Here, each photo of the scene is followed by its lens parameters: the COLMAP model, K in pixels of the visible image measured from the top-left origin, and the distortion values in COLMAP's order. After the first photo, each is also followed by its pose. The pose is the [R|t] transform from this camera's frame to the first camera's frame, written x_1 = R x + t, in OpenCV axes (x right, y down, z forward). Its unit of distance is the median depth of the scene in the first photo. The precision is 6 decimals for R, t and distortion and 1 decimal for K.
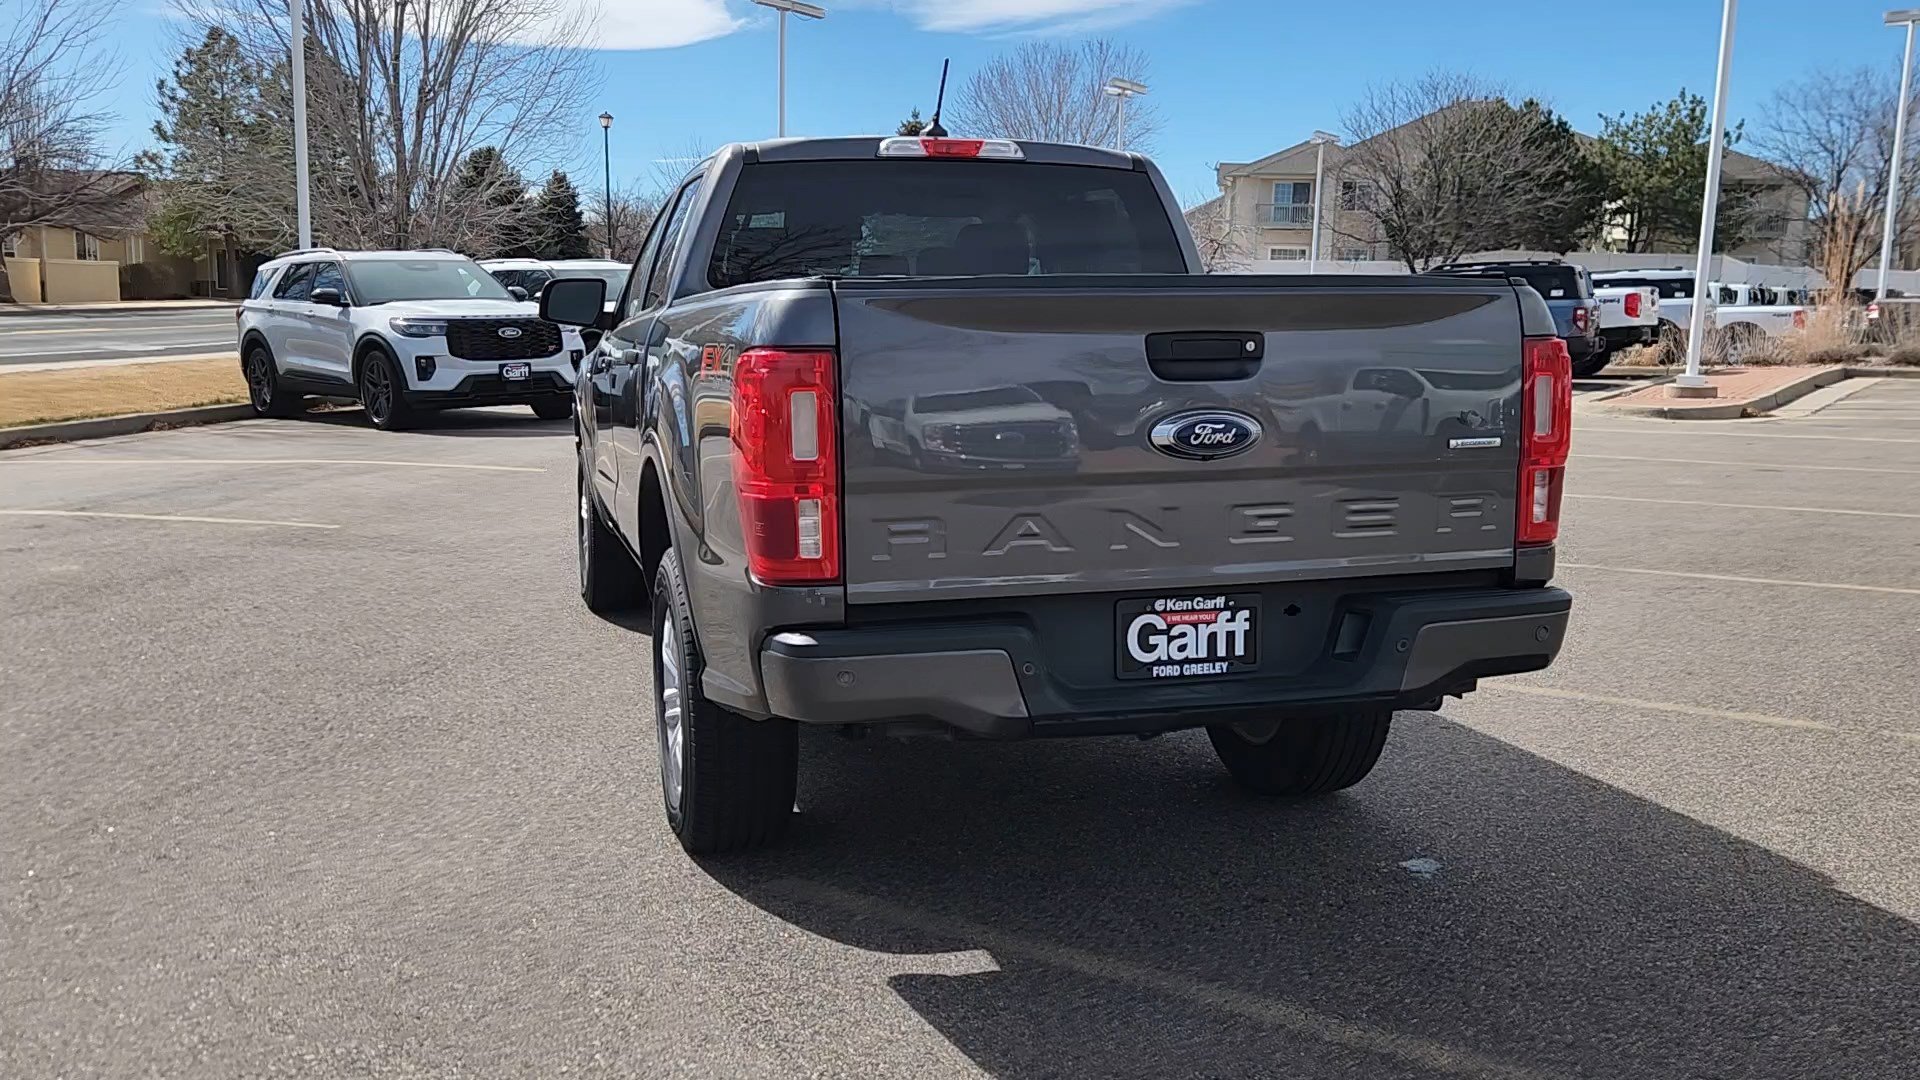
lens RADIAL K [[1627.3, 0, 947.1], [0, 1627.3, 545.8], [0, 0, 1]] dist [0.034741, -0.019742]
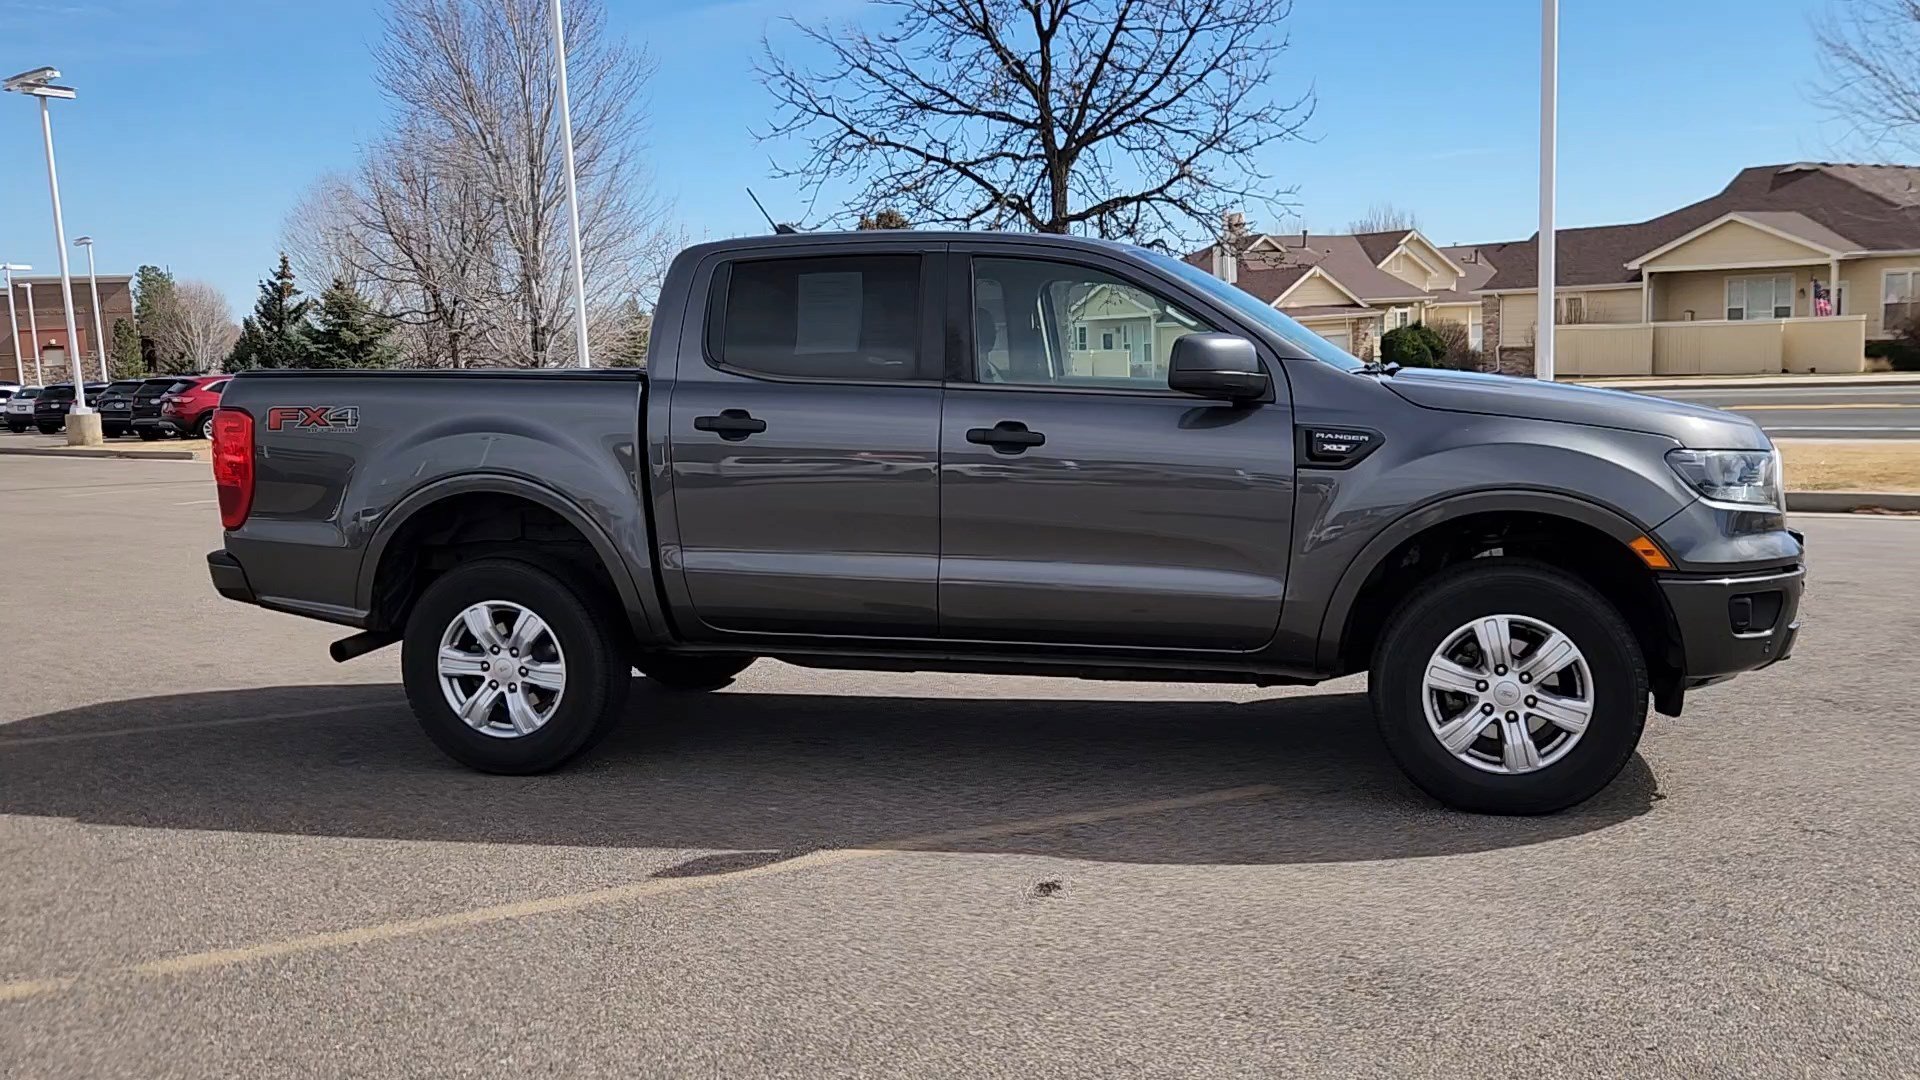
lens RADIAL K [[1627.8, 0, 949.4], [0, 1627.8, 546.1], [0, 0, 1]] dist [0.034380, -0.023005]
pose [[-0.492845, 0.112038, -0.862874, 1.506352], [-0.104674, 0.976840, 0.186621, -0.389271], [0.863798, 0.182296, -0.469703, 2.513324]]
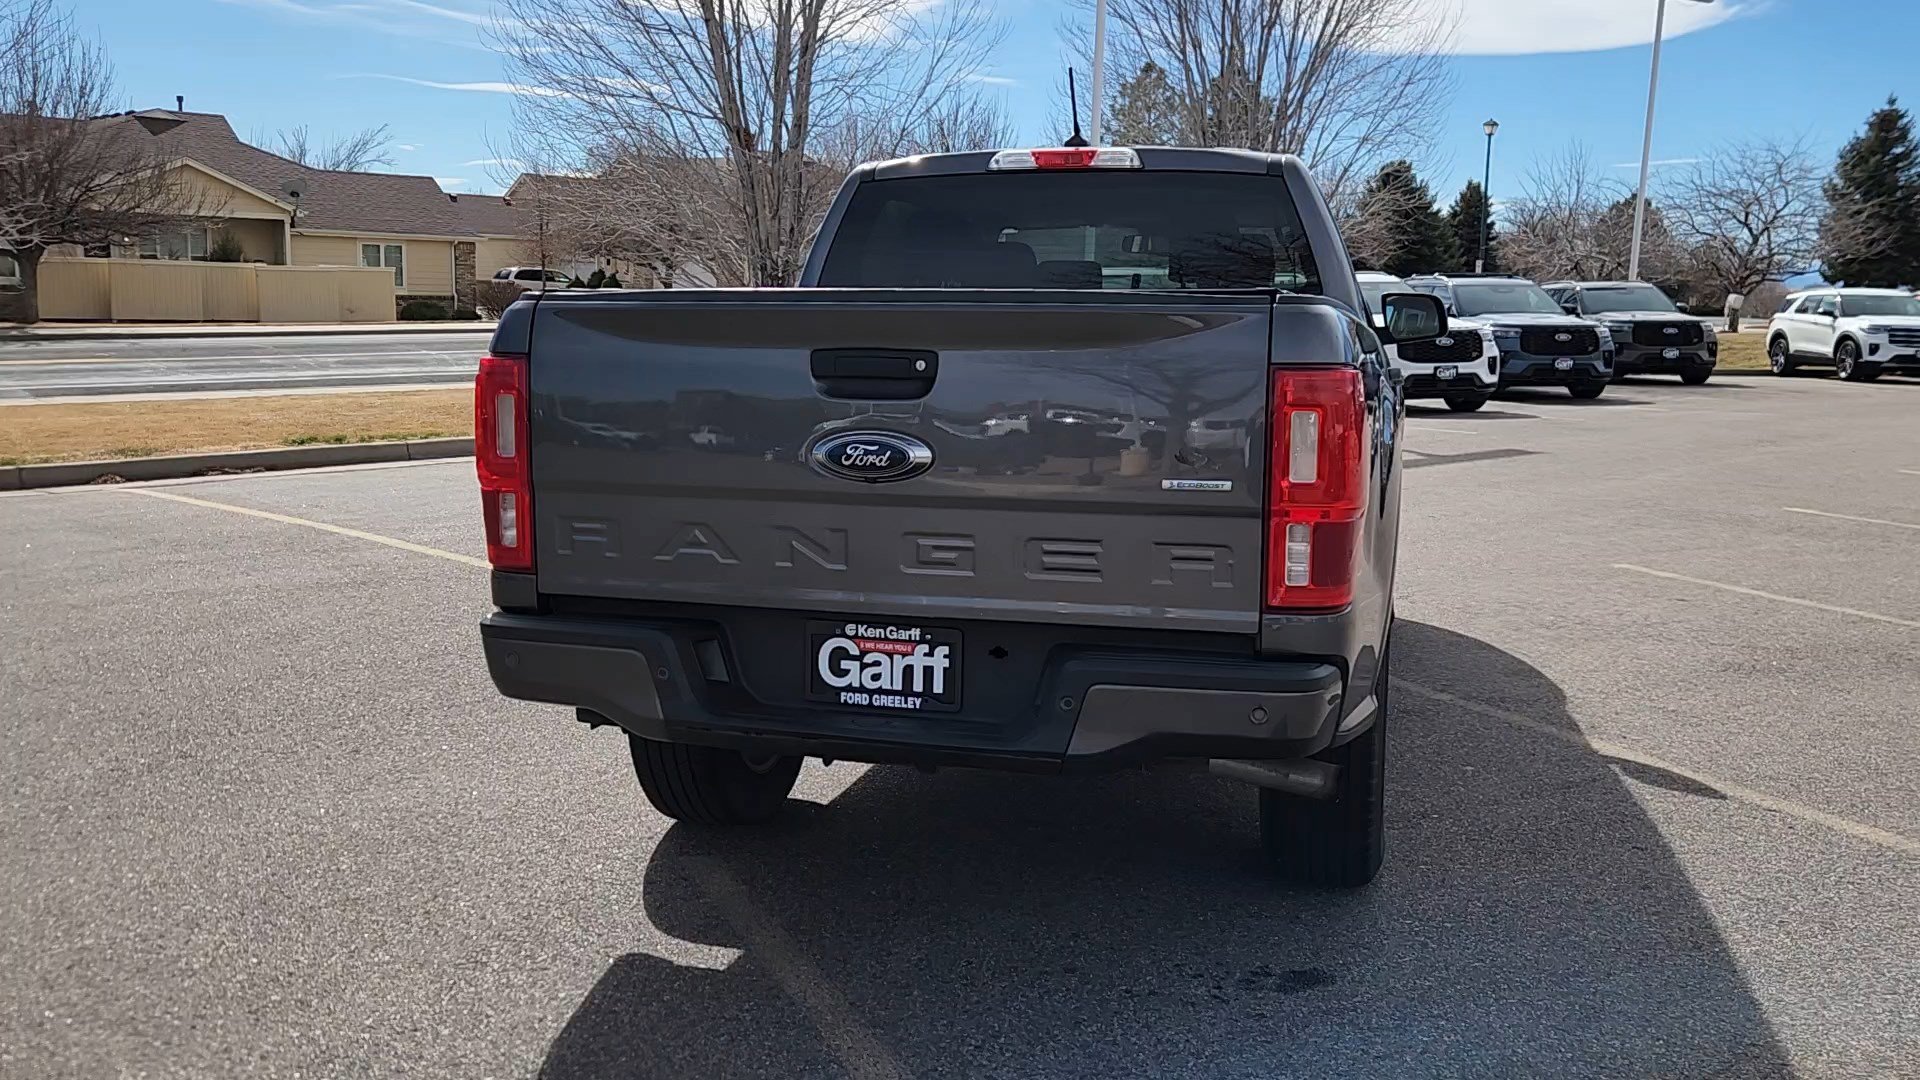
lens RADIAL K [[1627.8, 0, 949.4], [0, 1627.8, 546.1], [0, 0, 1]] dist [0.034380, -0.023005]
pose [[0.851839, 0.084721, -0.516906, 0.651840], [-0.088494, 0.995925, 0.017397, -0.033824], [0.516274, 0.030924, 0.855865, 0.190918]]
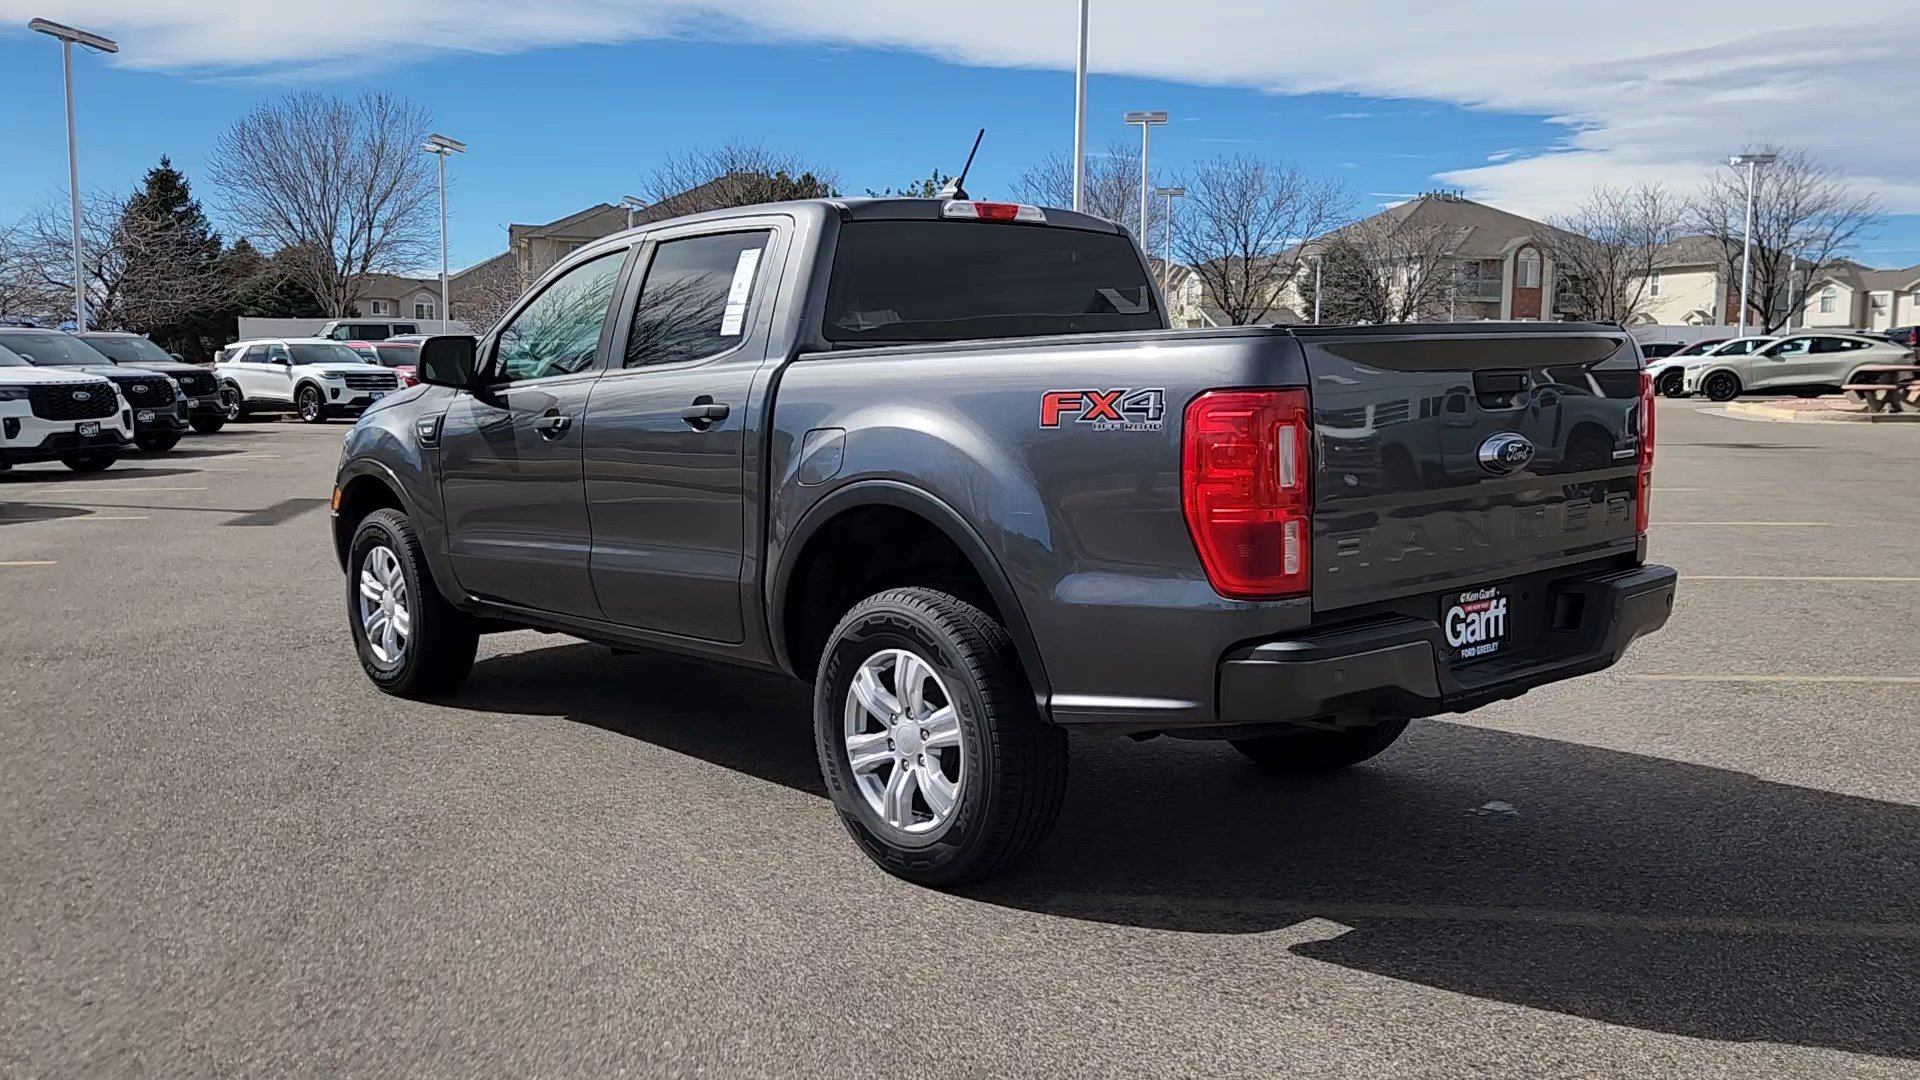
lens RADIAL K [[1627.8, 0, 949.4], [0, 1627.8, 546.1], [0, 0, 1]] dist [0.034380, -0.023005]
pose [[0.903147, -0.060813, 0.425003, -0.689215], [0.076491, 0.996872, -0.019905, -0.006213], [-0.422463, 0.050486, 0.904973, 0.069726]]
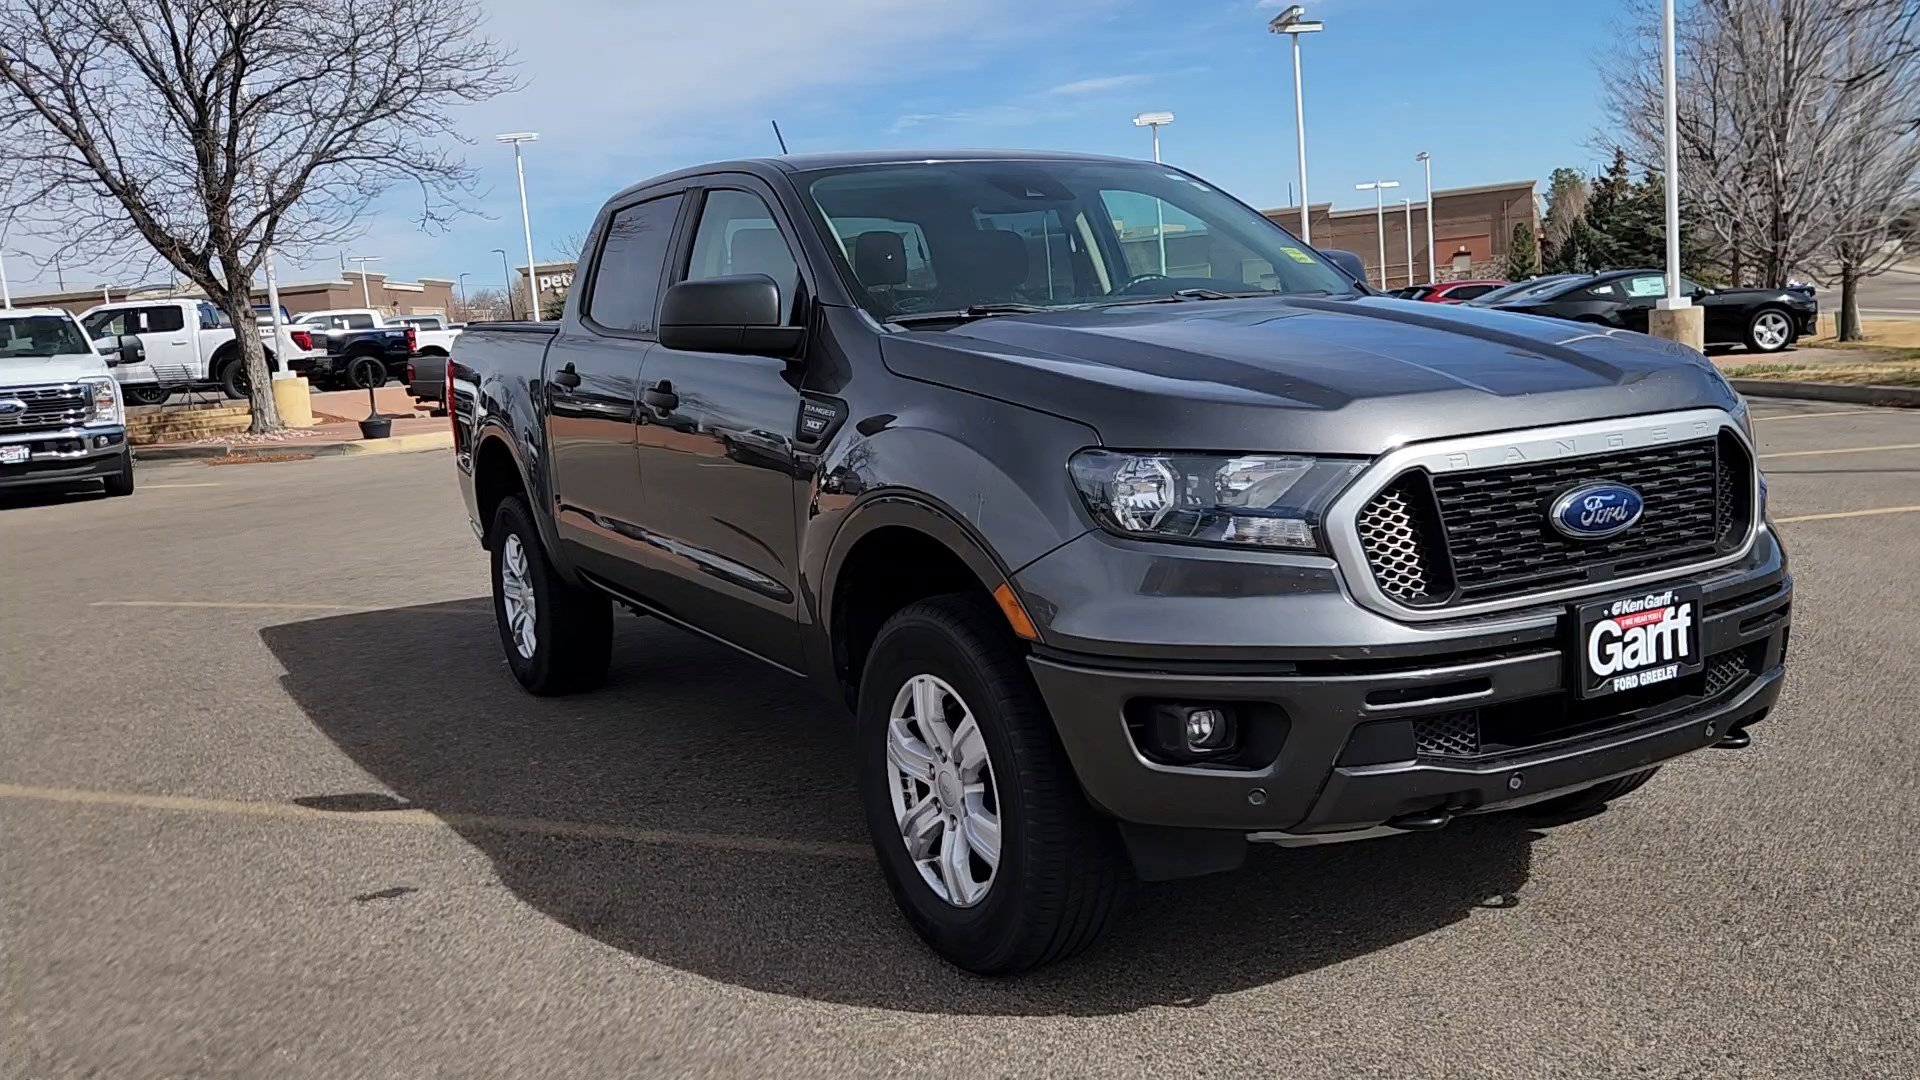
lens RADIAL K [[1624.7, 0, 947.6], [0, 1624.7, 549.3], [0, 0, 1]] dist [0.032549, -0.009096]
pose [[-0.971871, 0.091218, -0.217130, 0.241771], [0.026663, 0.958635, 0.283388, -0.465535], [0.233998, 0.269628, -0.934102, 3.168572]]
